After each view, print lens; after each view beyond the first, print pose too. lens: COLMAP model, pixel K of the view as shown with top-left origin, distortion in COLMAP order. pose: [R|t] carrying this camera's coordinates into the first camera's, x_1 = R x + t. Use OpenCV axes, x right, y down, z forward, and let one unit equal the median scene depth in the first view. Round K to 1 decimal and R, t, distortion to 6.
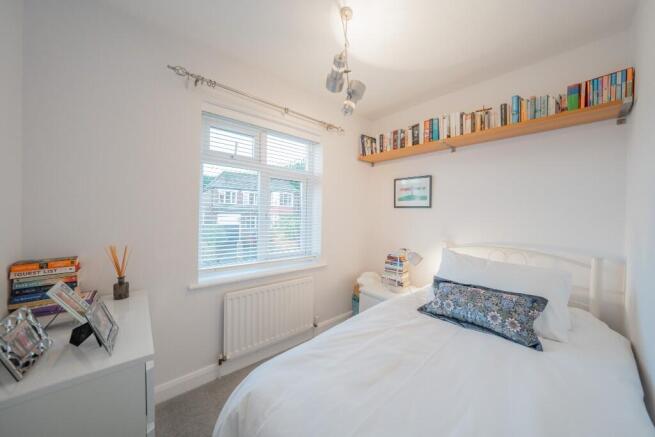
lens RADIAL K [[225.0, 0, 329.0], [0, 225.0, 217.1], [0, 0, 1]] dist [-0.011269, 0.002942]
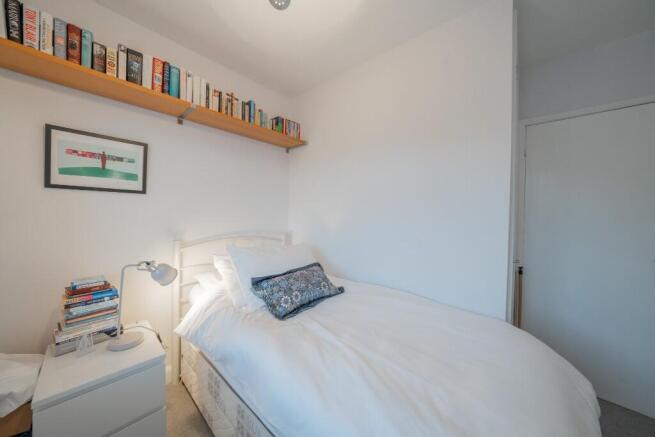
lens RADIAL K [[225.0, 0, 328.8], [0, 225.0, 216.3], [0, 0, 1]] dist [-0.011269, 0.002942]
pose [[-0.116080, -0.036045, 0.992586, -0.268532], [-0.004938, 0.999350, 0.035713, -0.001119], [-0.993228, -0.000756, -0.116183, 0.557887]]
